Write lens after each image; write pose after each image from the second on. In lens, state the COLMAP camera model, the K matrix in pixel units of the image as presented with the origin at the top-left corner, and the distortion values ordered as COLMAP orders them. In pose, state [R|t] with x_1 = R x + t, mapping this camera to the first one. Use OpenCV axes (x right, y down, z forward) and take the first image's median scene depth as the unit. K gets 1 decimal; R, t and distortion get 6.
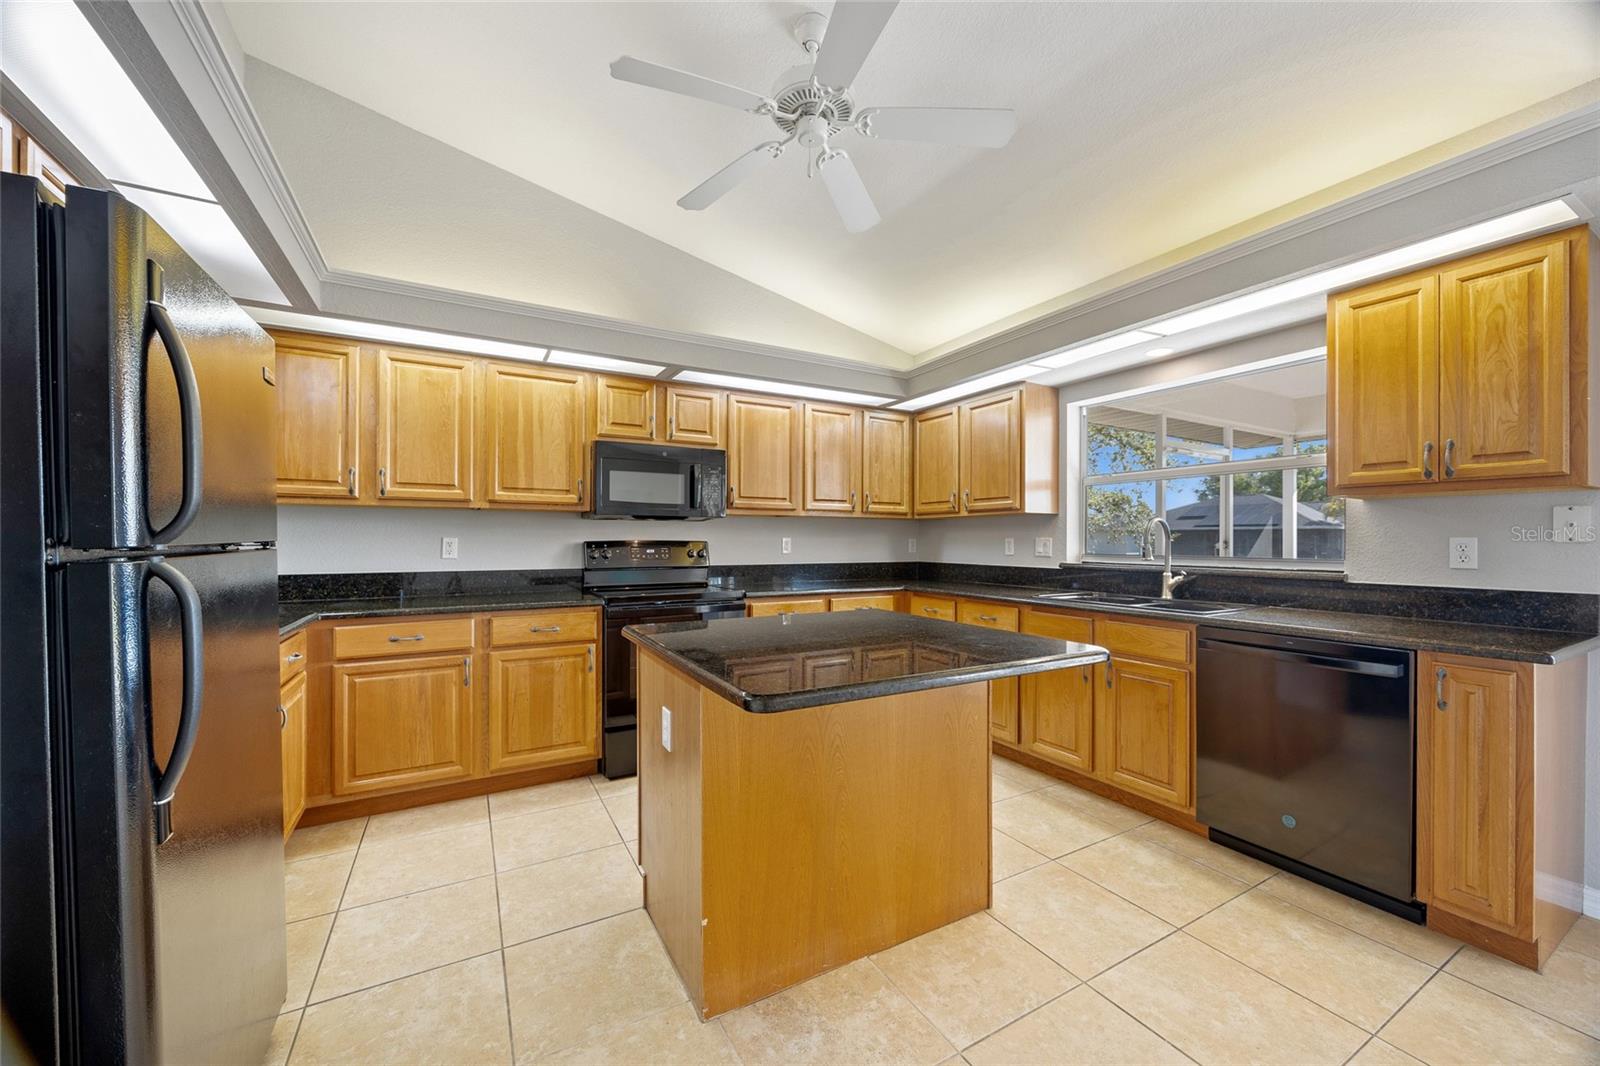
lens RADIAL K [[604.8, 0, 798.3], [0, 604.8, 537.6], [0, 0, 1]] dist [-0.003950, 0.000389]
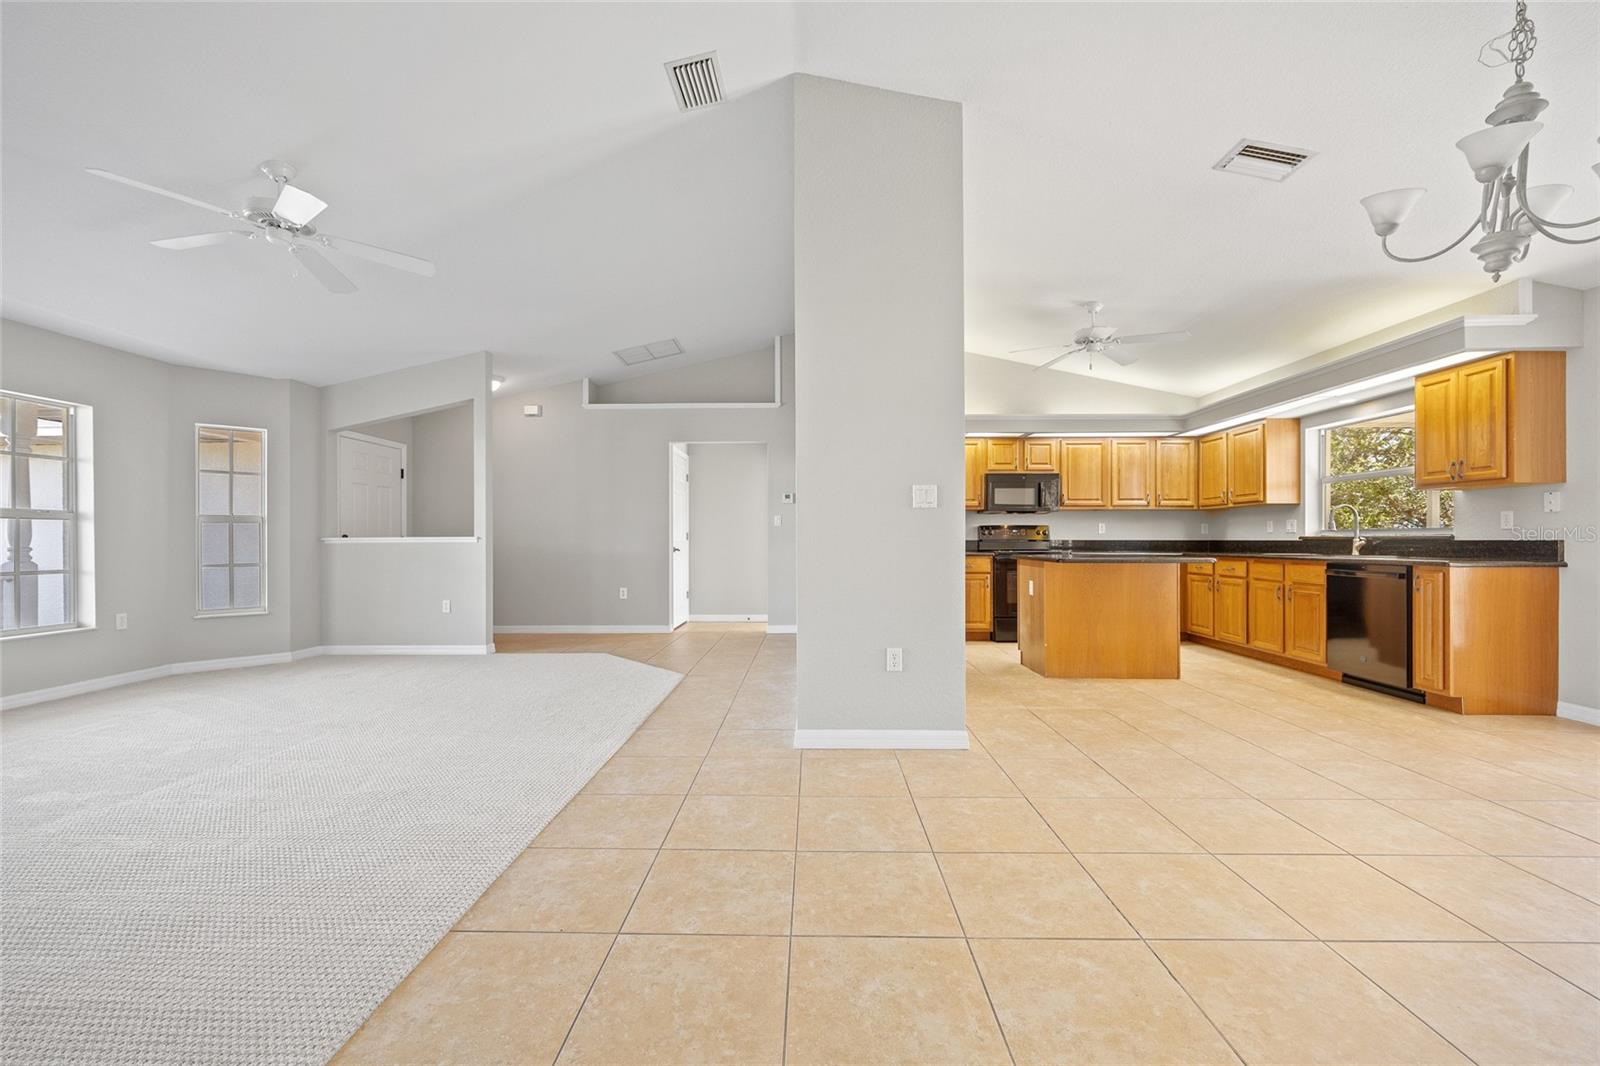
lens RADIAL K [[635.3, 0, 799.2], [0, 635.3, 536.7], [0, 0, 1]] dist [-0.001692, -0.000329]
pose [[0.862771, -0.004372, -0.505576, 0.170769], [0.003289, 0.999990, -0.003034, 0.046658], [0.505584, 0.000955, 0.862777, -1.038618]]
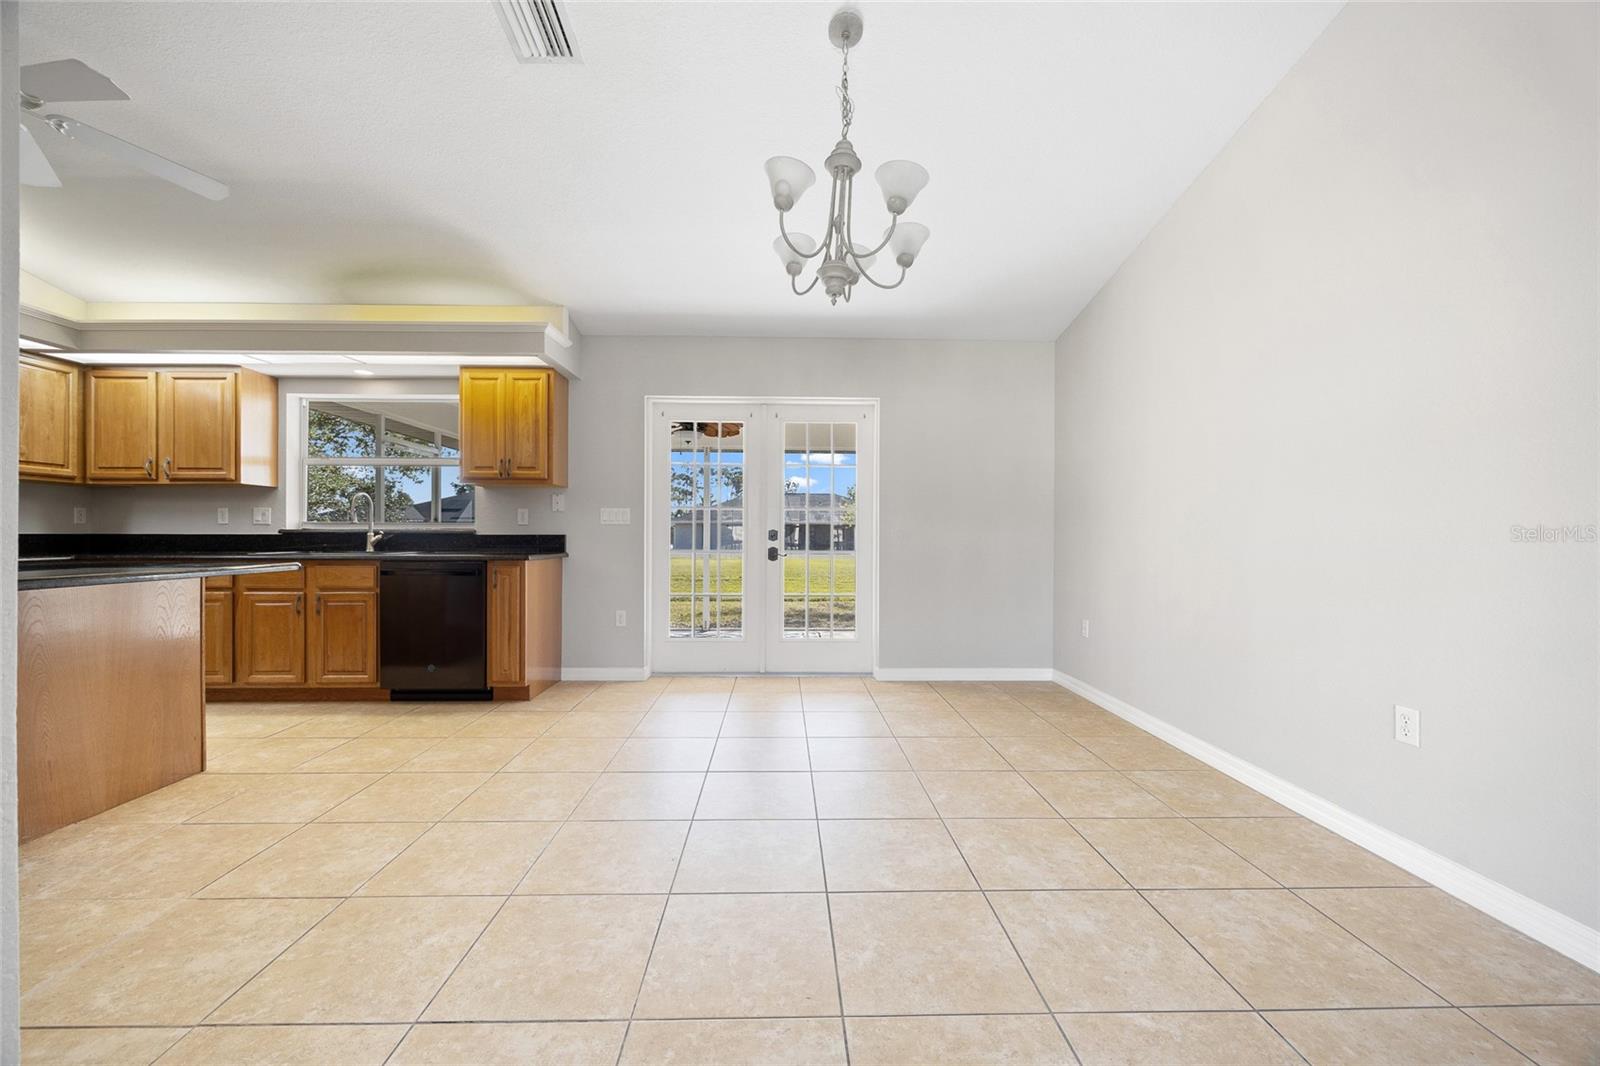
lens RADIAL K [[612.0, 0, 795.9], [0, 612.0, 535.8], [0, 0, 1]] dist [-0.001678, -0.000277]
pose [[0.465024, -0.002931, 0.885293, -0.155233], [-0.004057, 0.999977, 0.005441, 0.046884], [-0.885289, -0.006122, 0.465002, -0.455236]]
